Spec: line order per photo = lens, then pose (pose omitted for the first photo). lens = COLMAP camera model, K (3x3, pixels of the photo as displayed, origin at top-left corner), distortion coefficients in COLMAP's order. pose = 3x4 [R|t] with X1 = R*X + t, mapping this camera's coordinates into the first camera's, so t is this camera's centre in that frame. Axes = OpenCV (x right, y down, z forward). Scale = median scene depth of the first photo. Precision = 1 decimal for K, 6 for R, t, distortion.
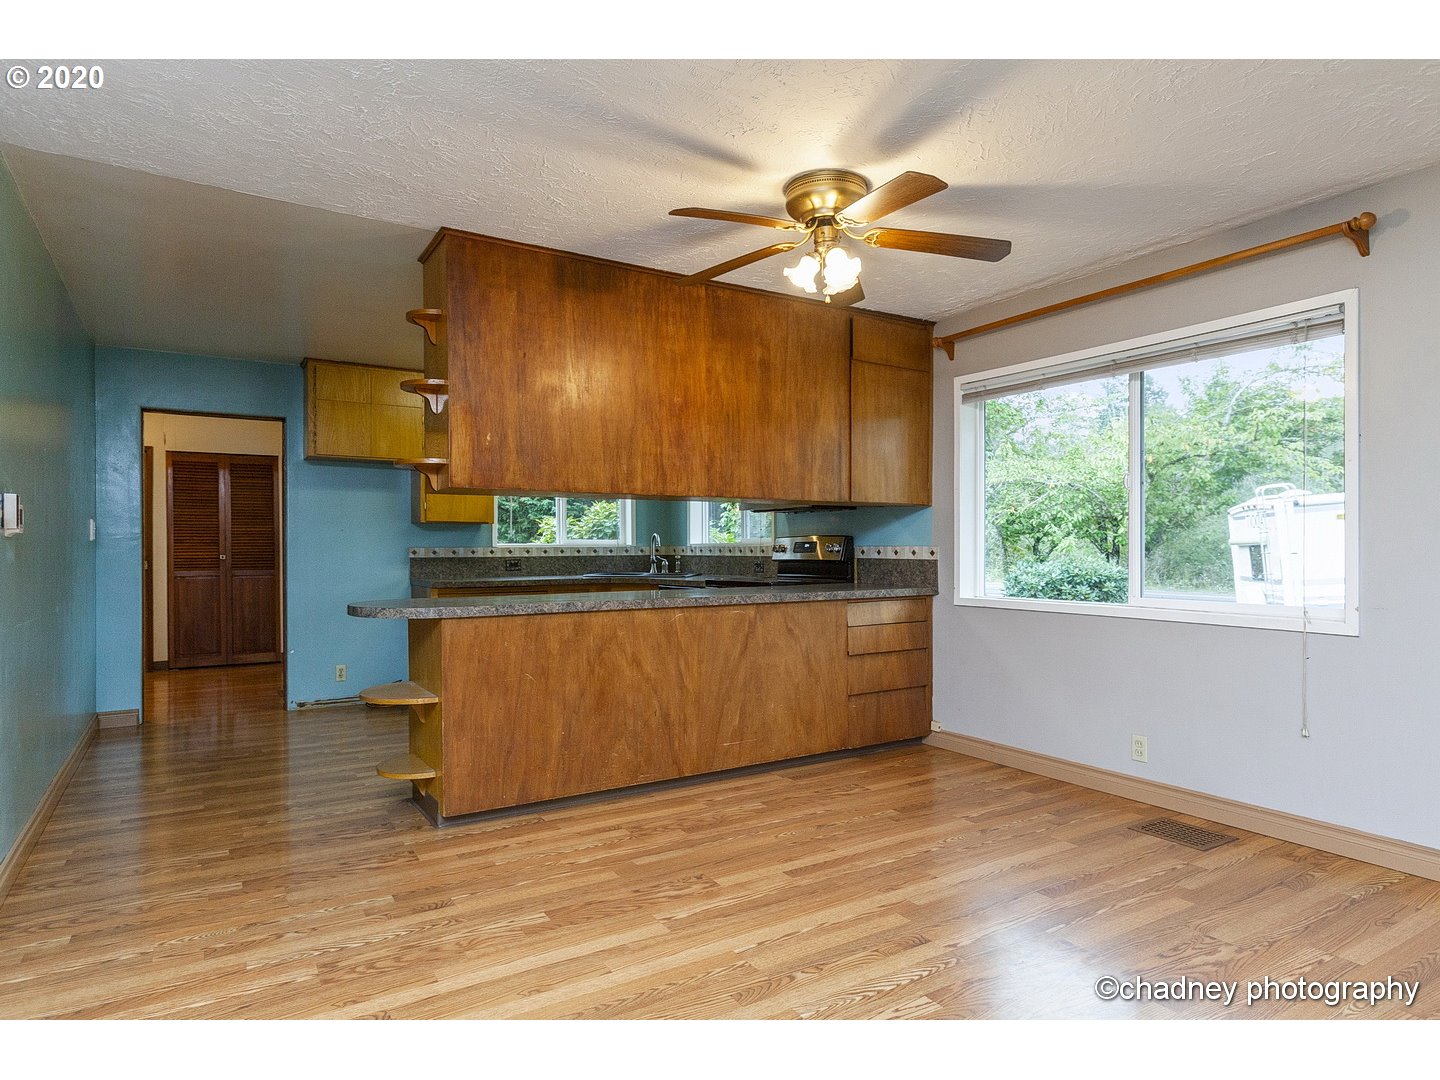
lens RADIAL K [[834.3, 0, 715.7], [0, 834.3, 548.0], [0, 0, 1]] dist [0.002367, 0.000919]
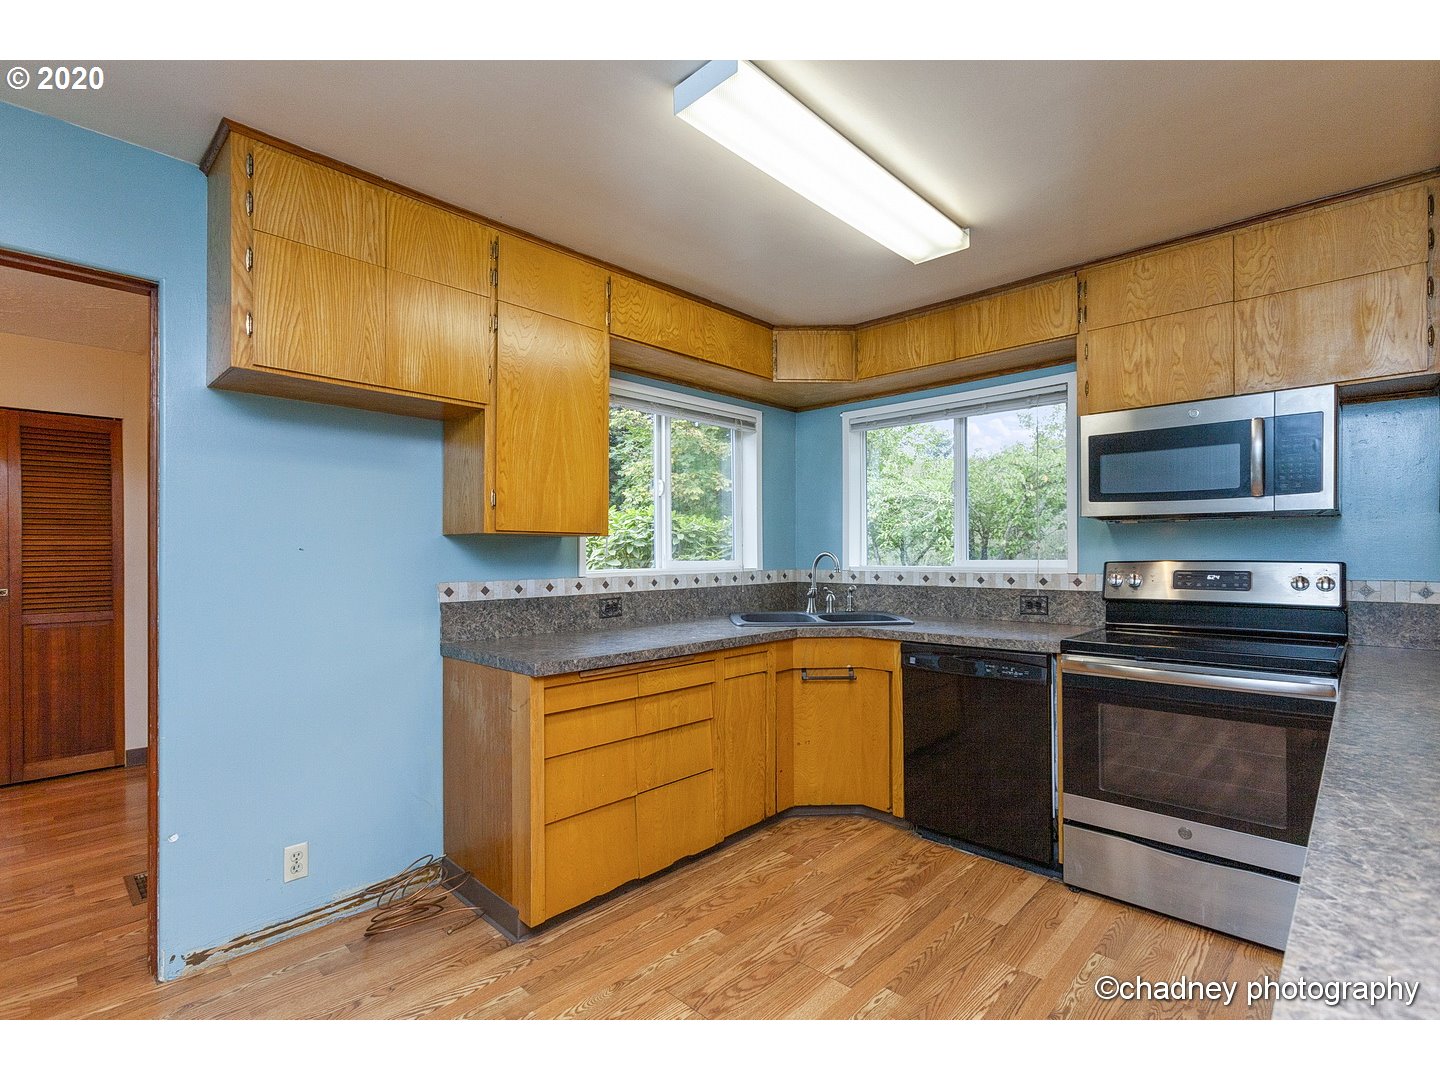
lens RADIAL K [[683.2, 0, 725.4], [0, 683.2, 545.6], [0, 0, 1]] dist [-0.001916, 0.000588]
pose [[0.966957, 0.001253, 0.254937, -0.321106], [0.001862, 0.999927, -0.011976, -0.018721], [-0.254933, 0.012055, 0.966884, 0.585141]]
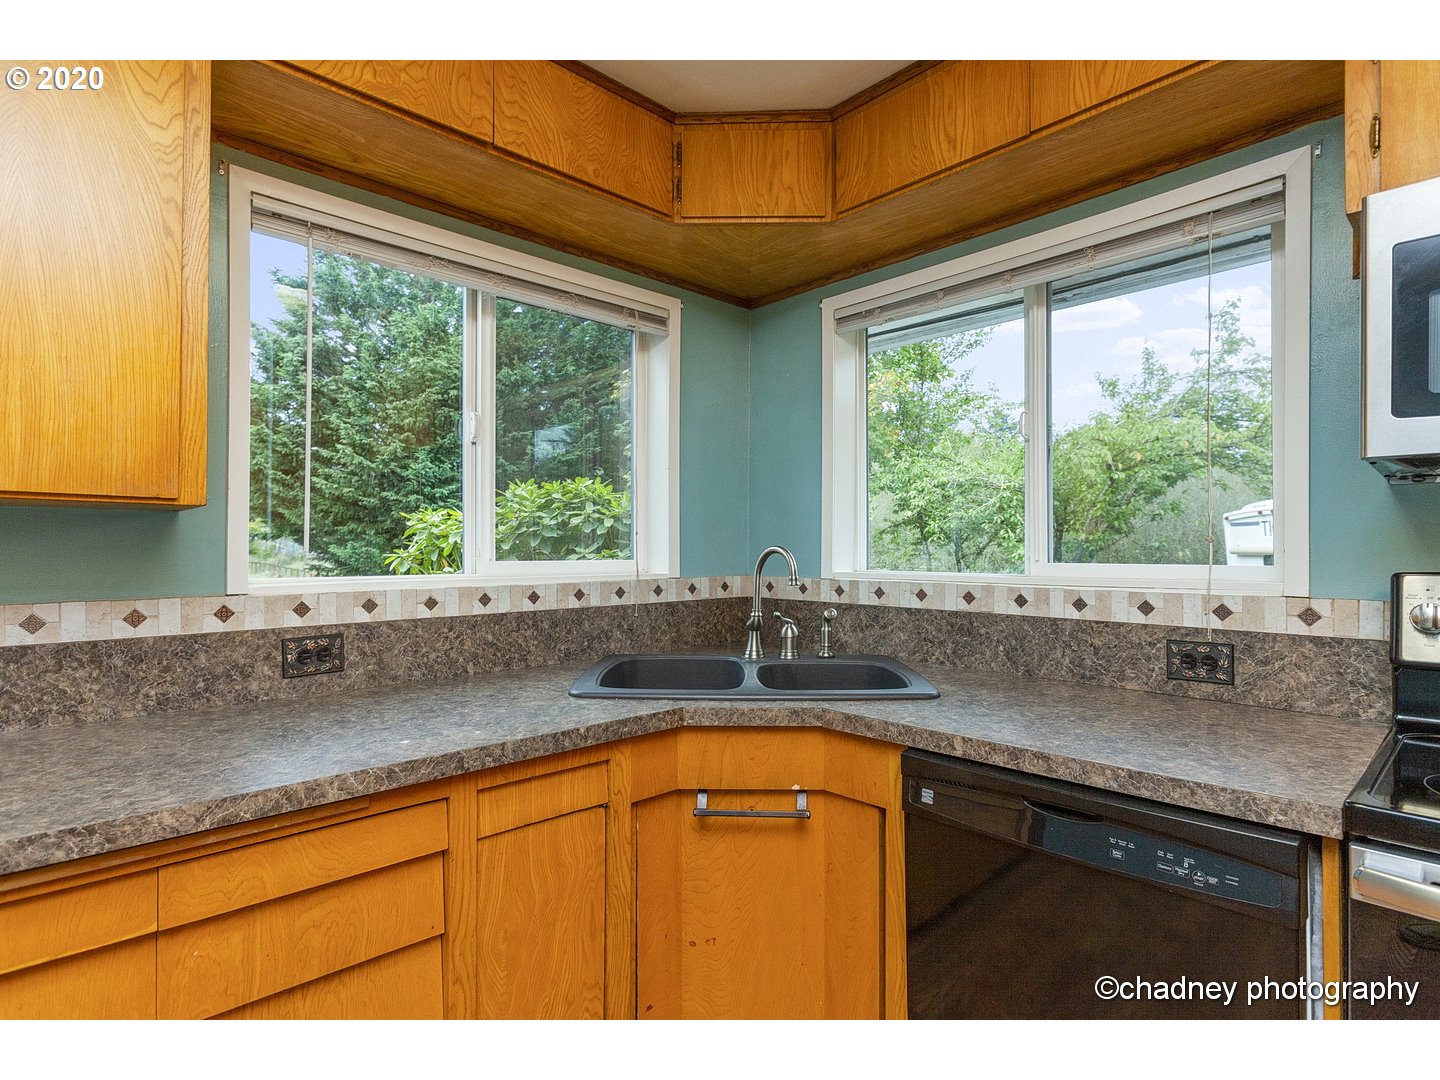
lens RADIAL K [[739.2, 0, 720.0], [0, 739.2, 540.0], [0, 0, 1]] dist [-0.000600, 0.001370]
pose [[0.980869, 0.006320, 0.194566, -0.174422], [-0.004257, 0.999930, -0.011020, -0.018898], [-0.194622, 0.009981, 0.980828, 0.812454]]
